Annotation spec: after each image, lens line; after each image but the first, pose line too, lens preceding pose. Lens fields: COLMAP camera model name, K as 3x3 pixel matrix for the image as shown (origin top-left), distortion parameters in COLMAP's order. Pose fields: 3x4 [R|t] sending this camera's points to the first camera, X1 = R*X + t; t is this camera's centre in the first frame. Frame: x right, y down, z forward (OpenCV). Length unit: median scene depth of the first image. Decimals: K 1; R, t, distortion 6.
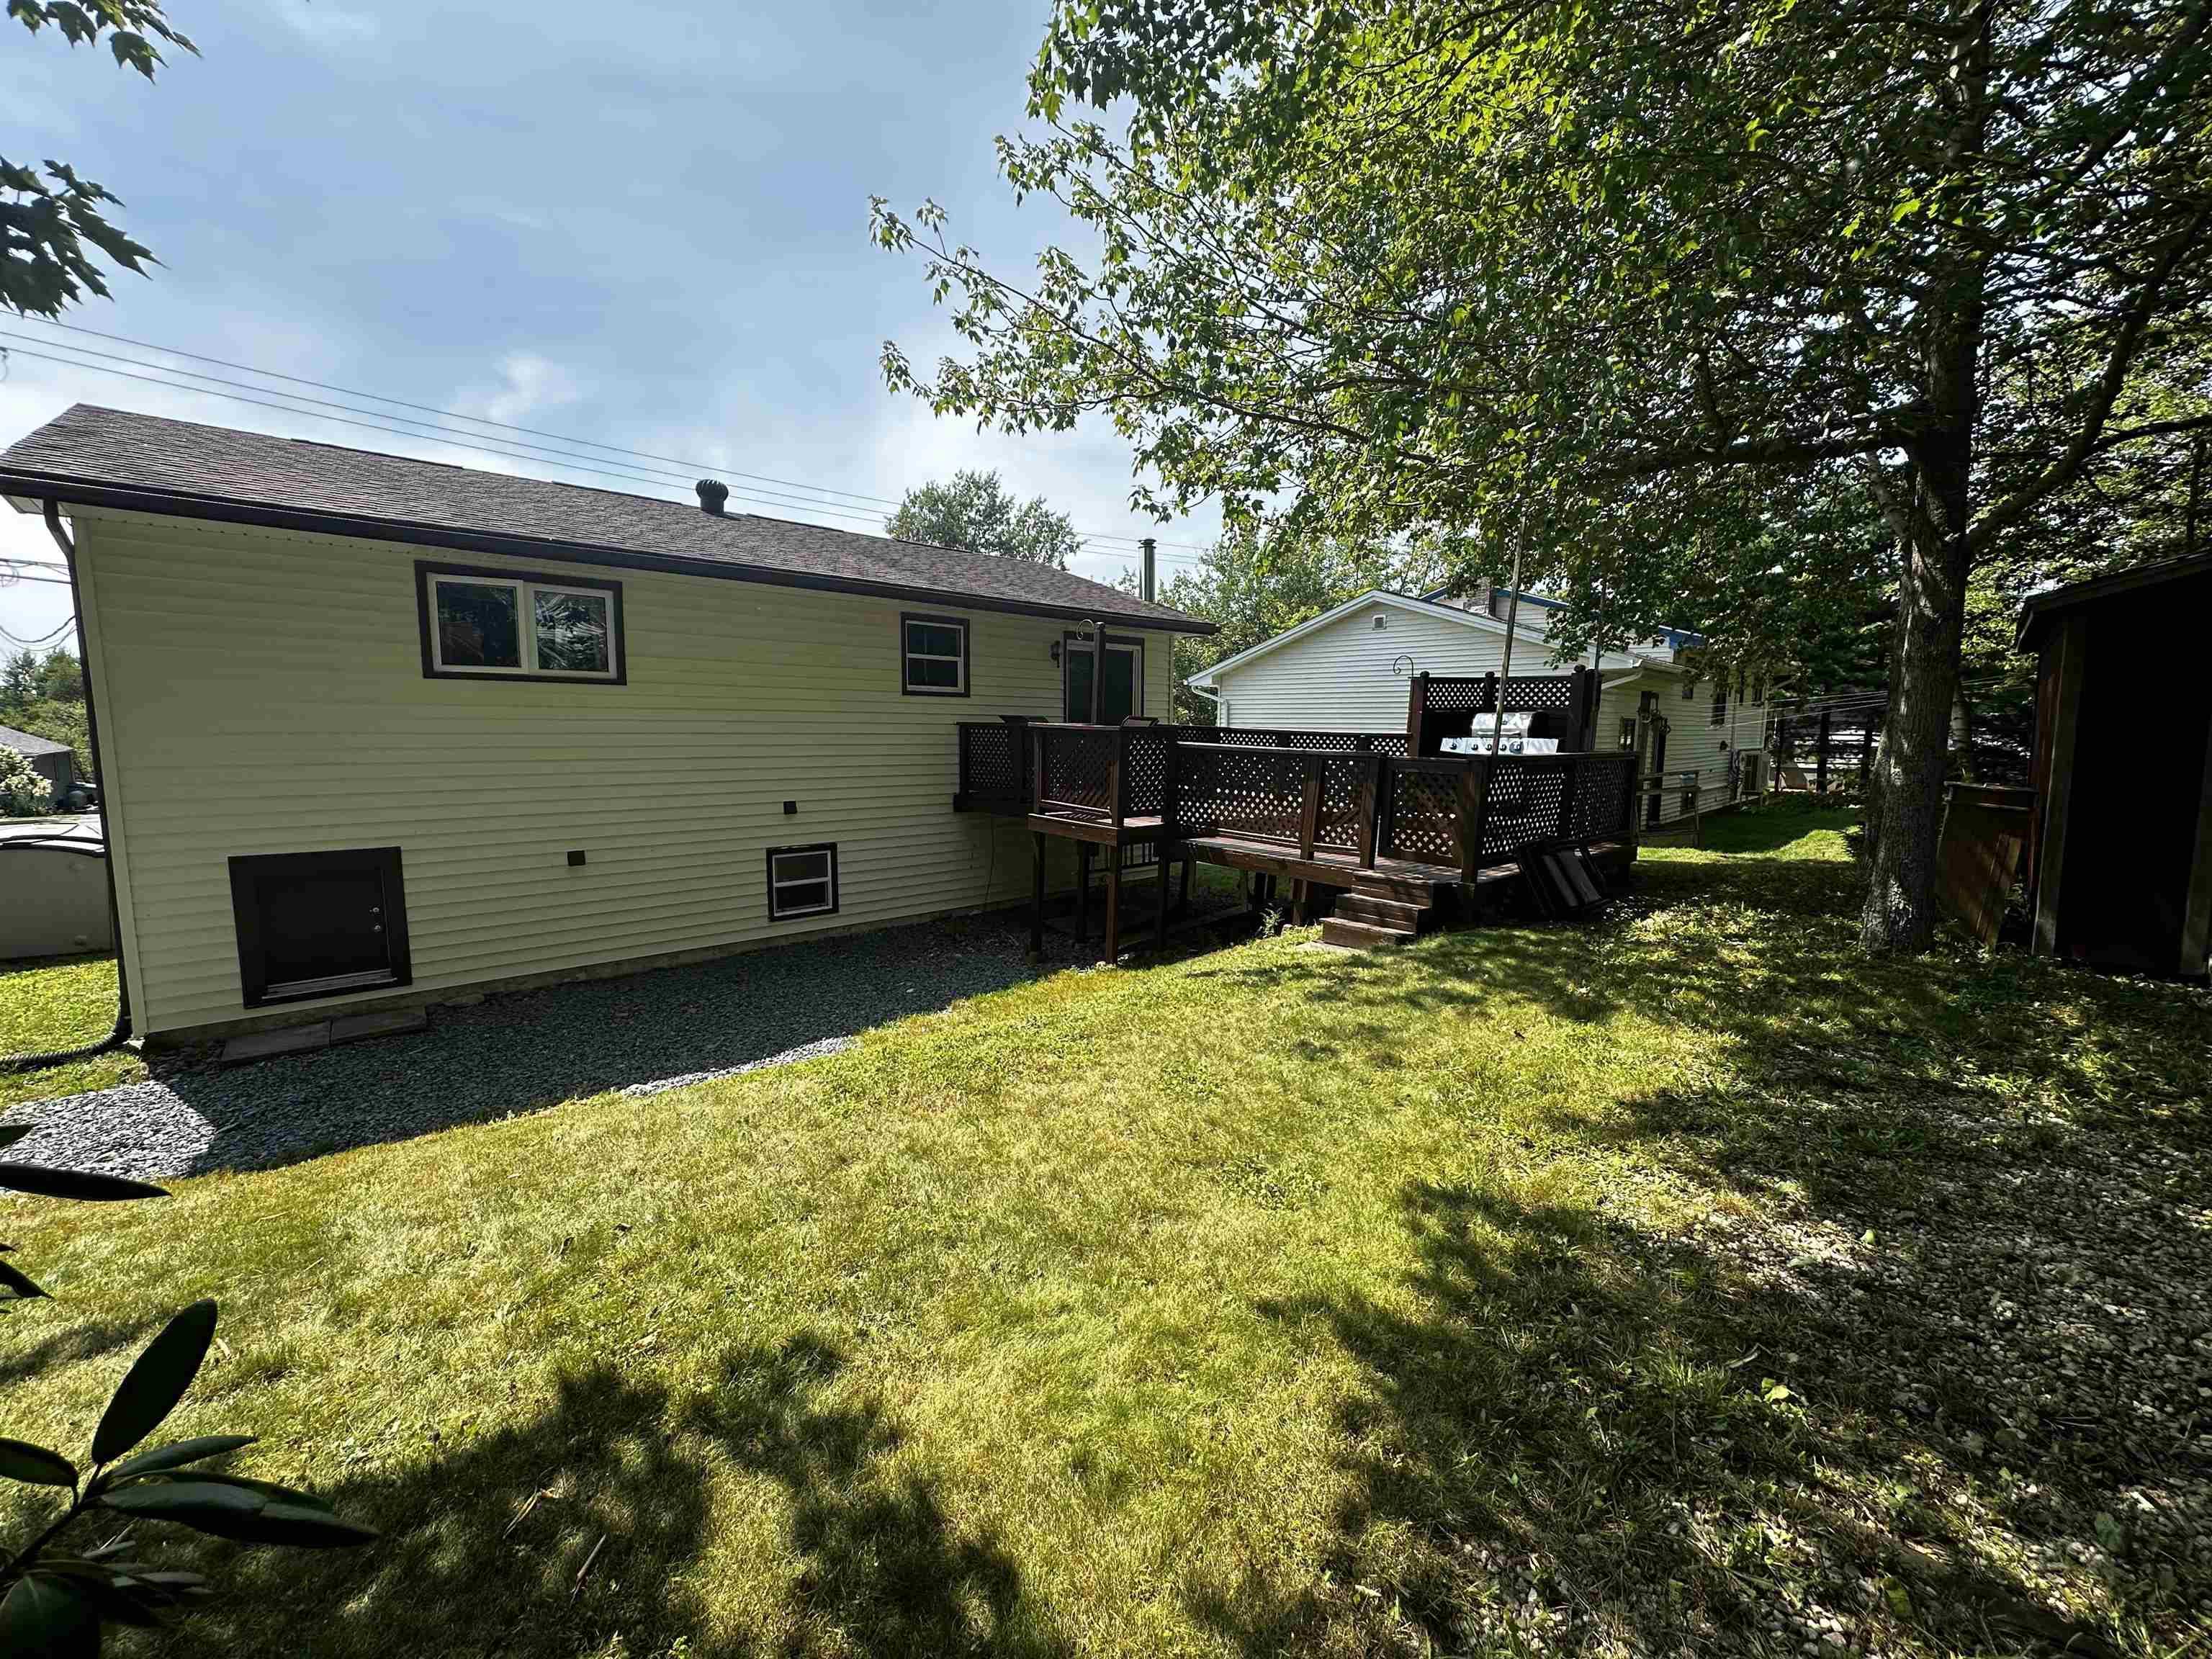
lens RADIAL K [[891.1, 0, 1109.2], [0, 891.1, 829.2], [0, 0, 1]] dist [-0.000014, 0.000305]
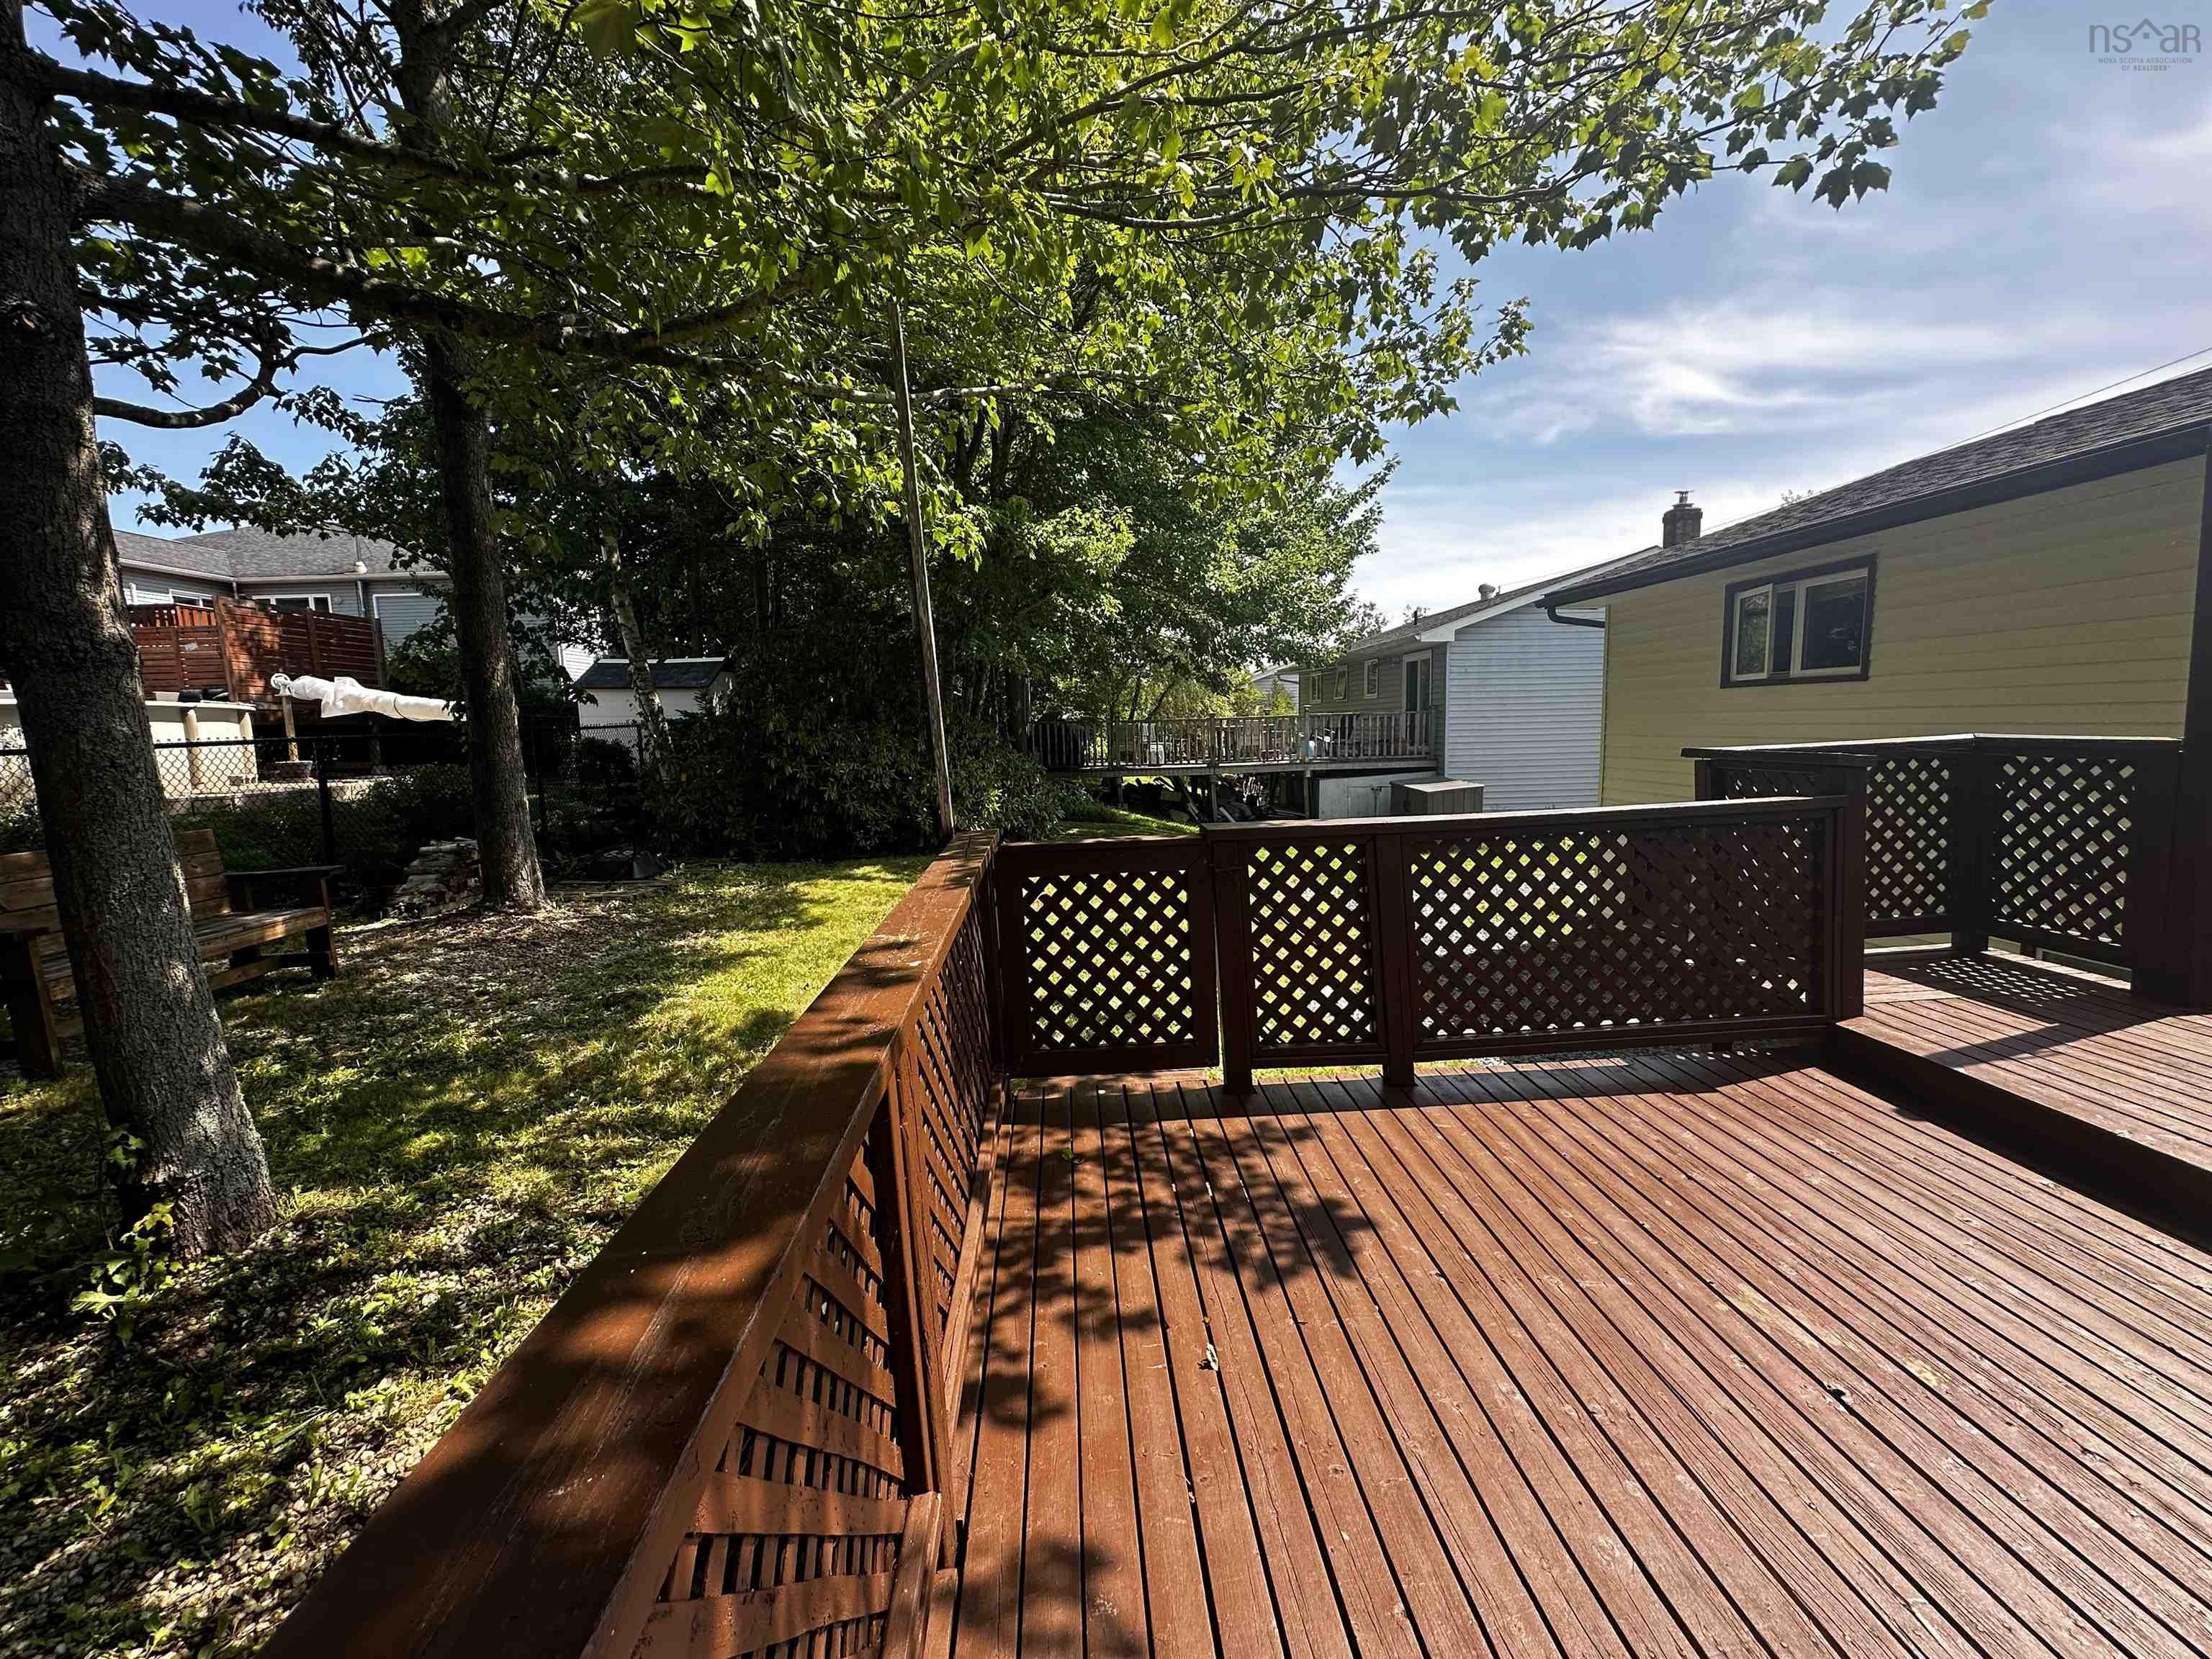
lens RADIAL K [[891.1, 0, 1091.6], [0, 891.1, 820.0], [0, 0, 1]] dist [-0.000014, 0.000305]
pose [[-0.657723, 0.089886, -0.747878, 0.558413], [-0.067895, 0.981739, 0.177704, -0.135870], [0.750194, 0.167657, -0.639610, 1.030468]]
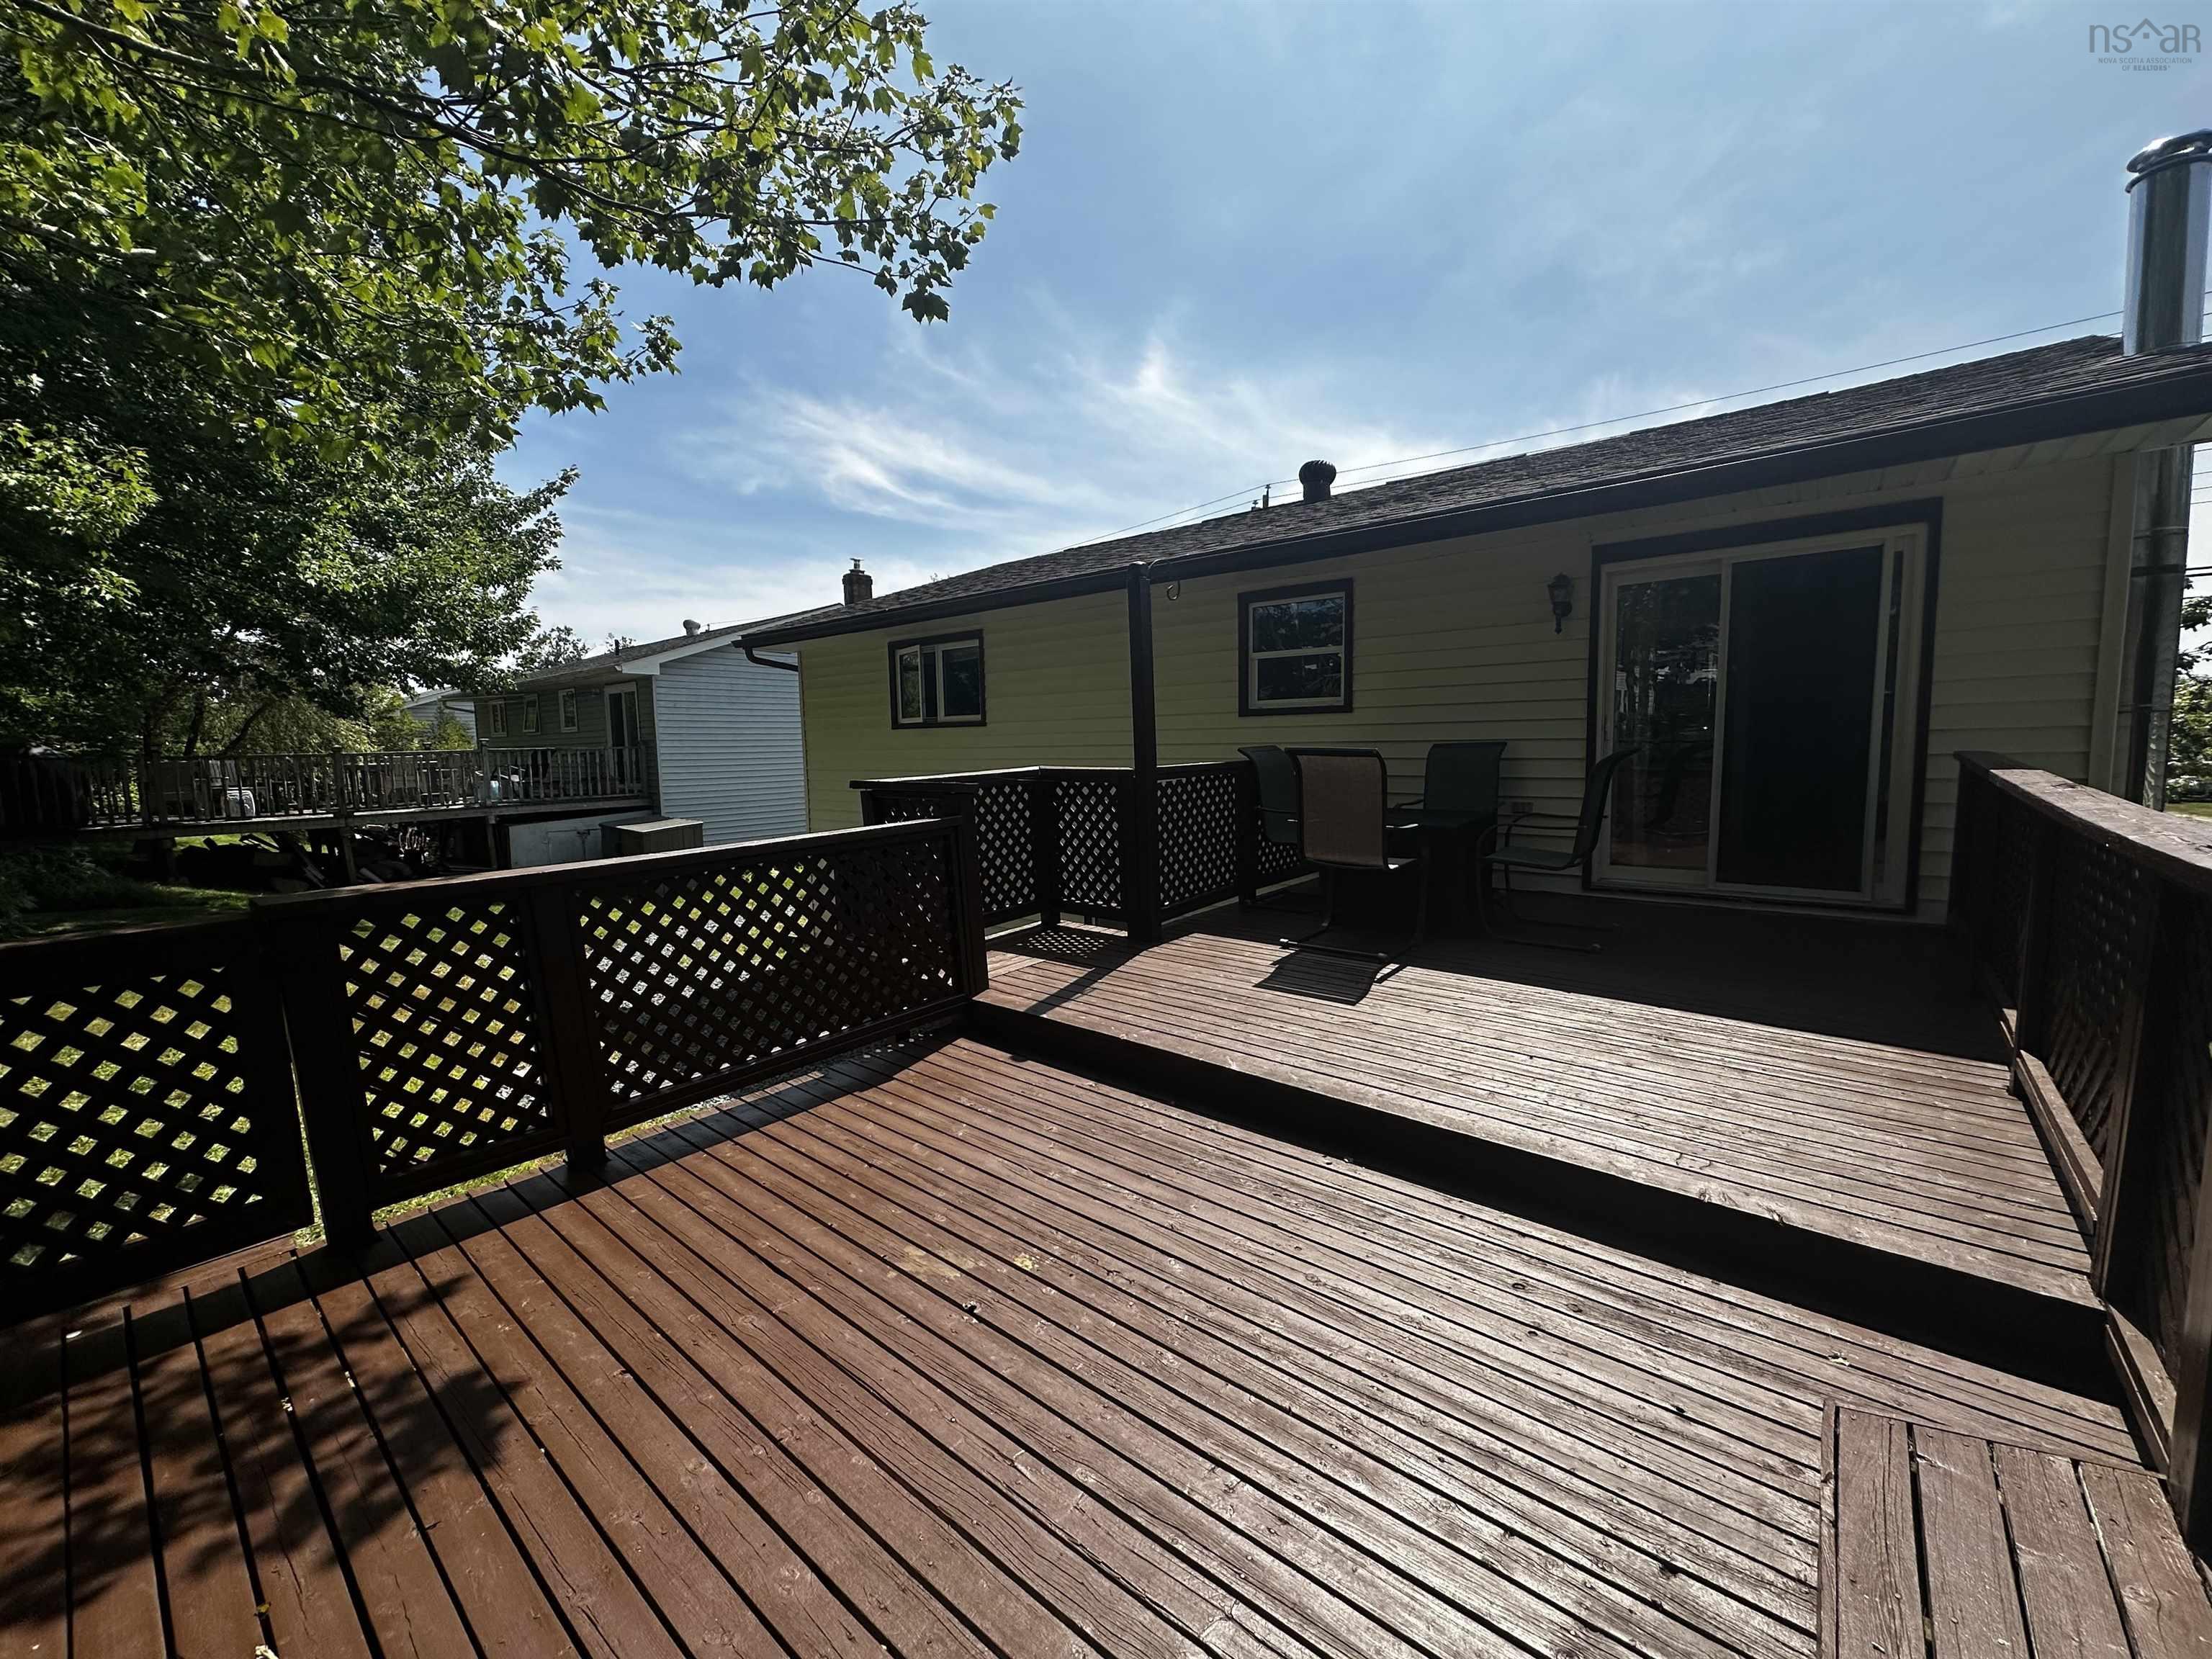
lens RADIAL K [[891.1, 0, 1104.6], [0, 891.1, 831.6], [0, 0, 1]] dist [-0.000014, 0.000305]
pose [[0.109477, 0.088858, -0.990010, 0.540775], [-0.096252, 0.992263, 0.078417, -0.136730], [0.989318, 0.086706, 0.117183, 1.047426]]
